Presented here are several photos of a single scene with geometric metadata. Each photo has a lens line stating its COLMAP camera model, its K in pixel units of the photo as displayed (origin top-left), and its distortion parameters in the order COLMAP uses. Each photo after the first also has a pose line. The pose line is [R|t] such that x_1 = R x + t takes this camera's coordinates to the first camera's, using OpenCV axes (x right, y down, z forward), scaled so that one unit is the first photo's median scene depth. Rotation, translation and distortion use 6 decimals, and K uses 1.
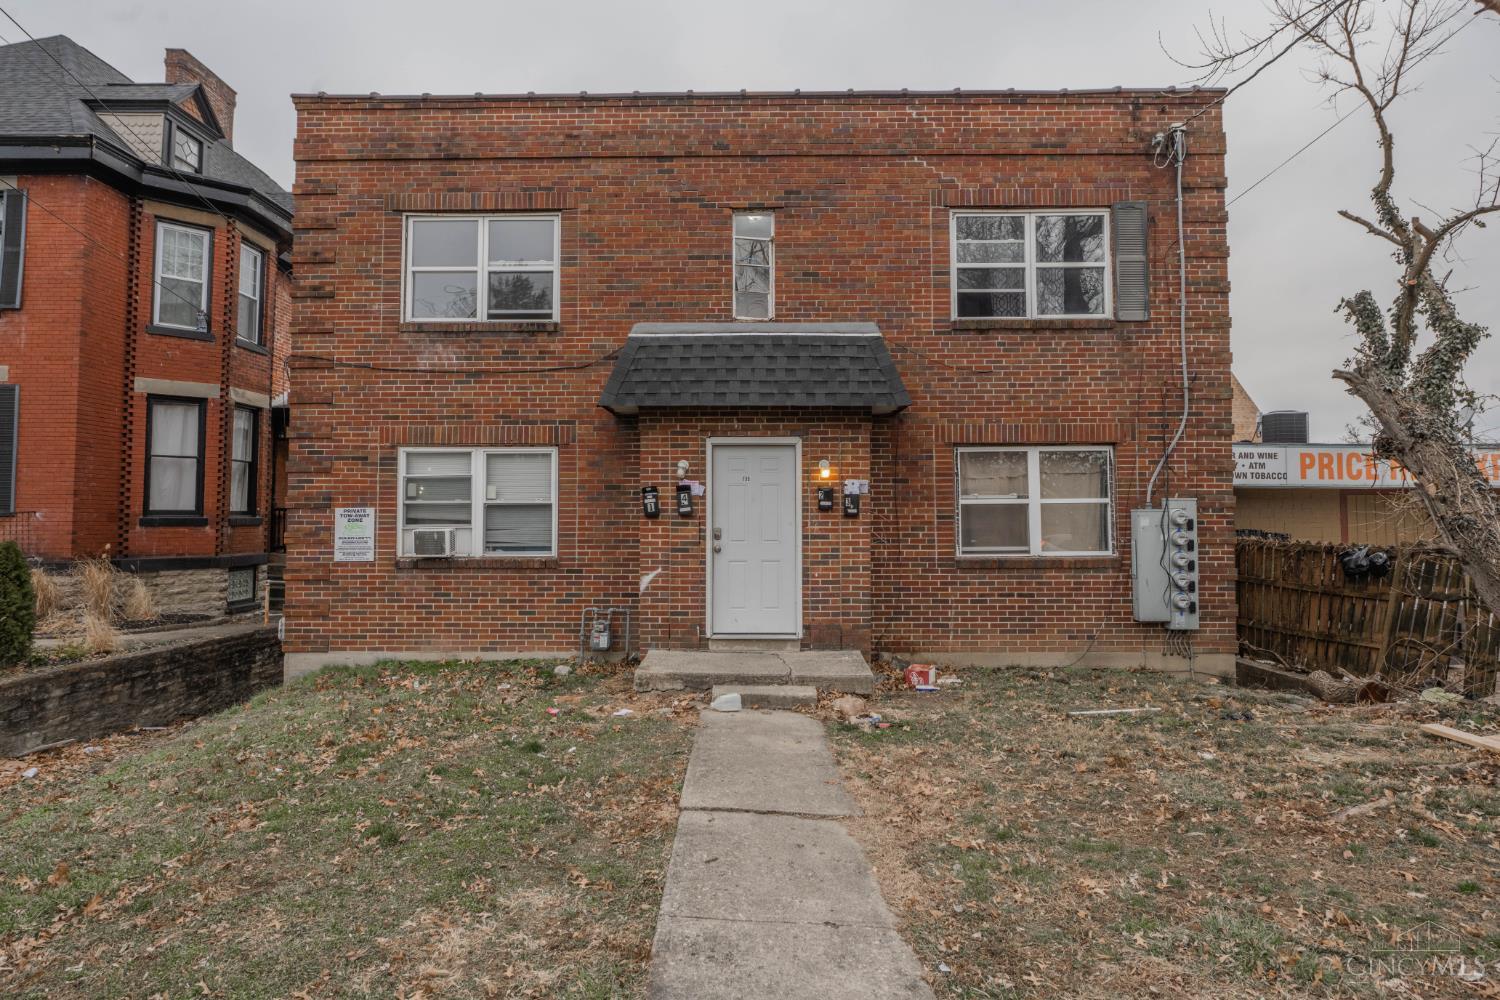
lens RADIAL K [[782.0, 0, 746.4], [0, 782.0, 485.4], [0, 0, 1]] dist [-0.008104, 0.000764]
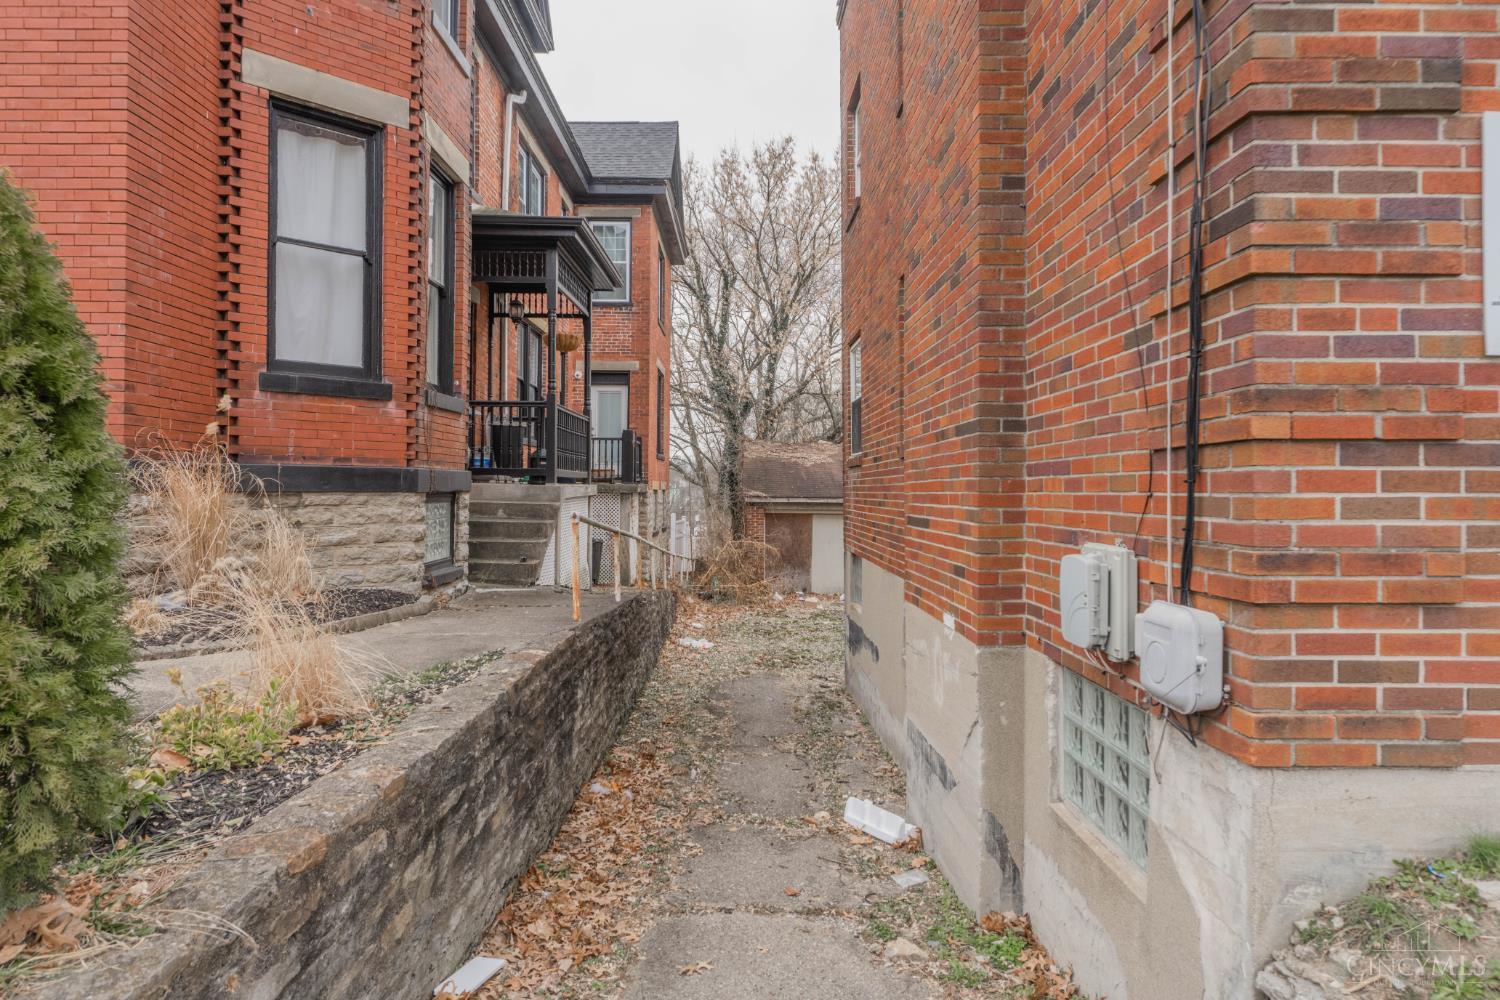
lens RADIAL K [[831.7, 0, 741.2], [0, 831.7, 489.4], [0, 0, 1]] dist [-0.008545, 0.002614]
pose [[0.999986, 0.004978, -0.001706, -0.730300], [-0.004898, 0.999021, 0.043970, 0.124479], [0.001923, -0.043961, 0.999031, 0.761416]]
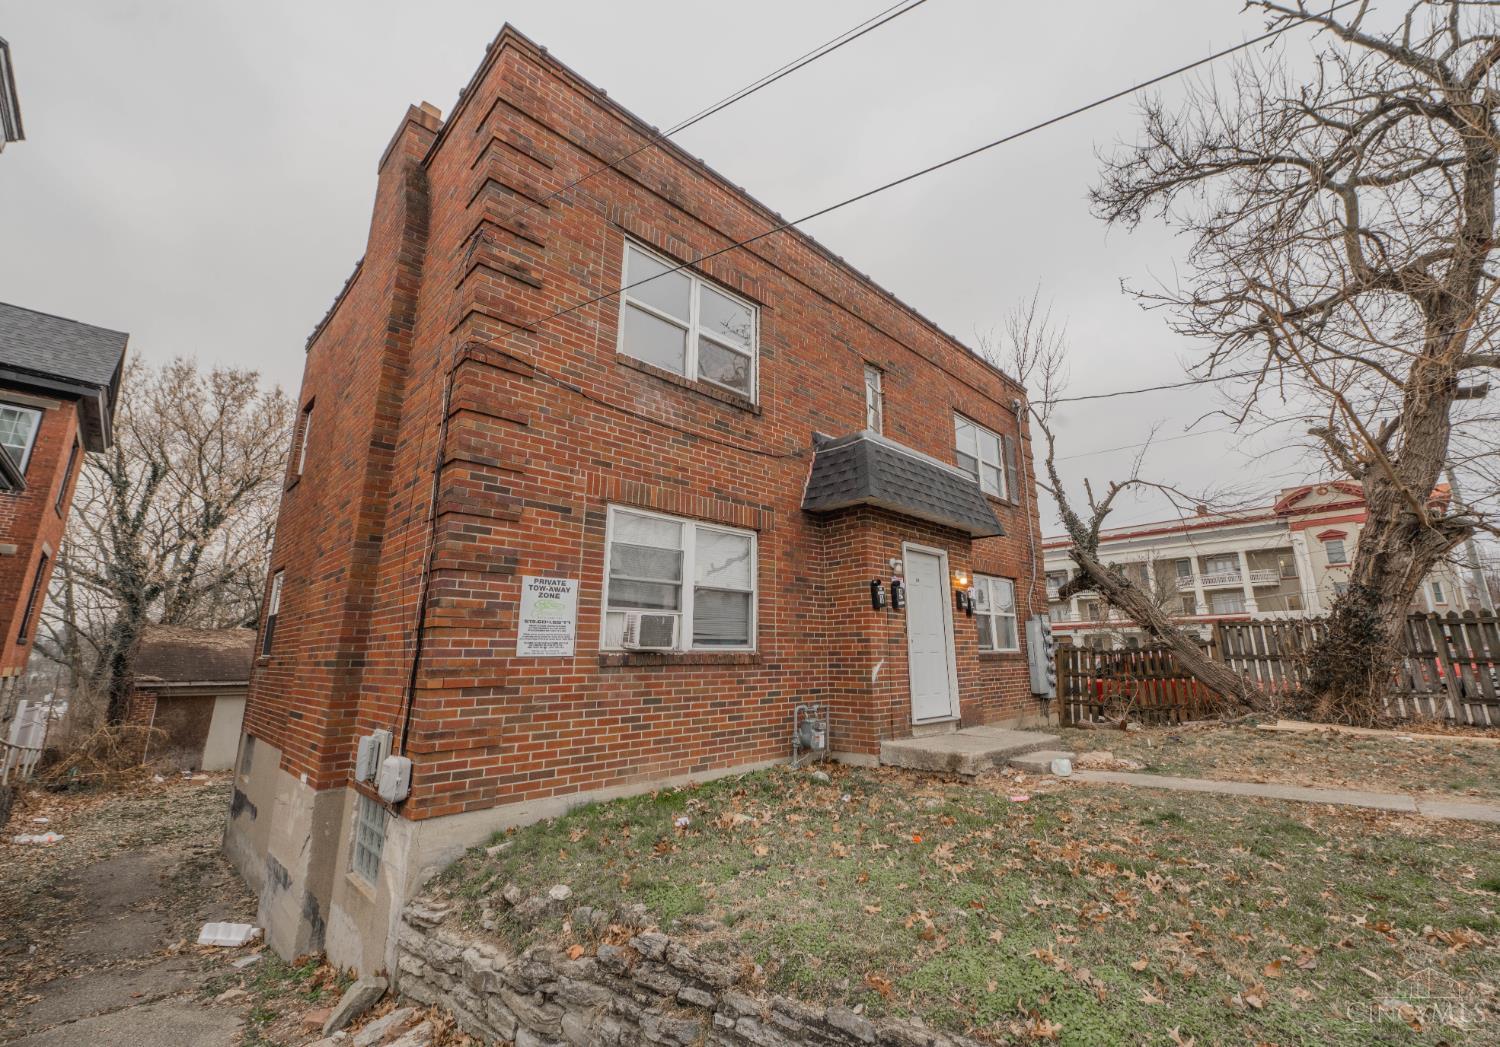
lens RADIAL K [[618.8, 0, 786.6], [0, 618.8, 506.0], [0, 0, 1]] dist [-0.012076, 0.000521]
pose [[0.688671, 0.168891, 0.705130, -0.752024], [-0.026343, 0.977680, -0.208444, 0.075068], [-0.724596, 0.124974, 0.677748, 0.466612]]
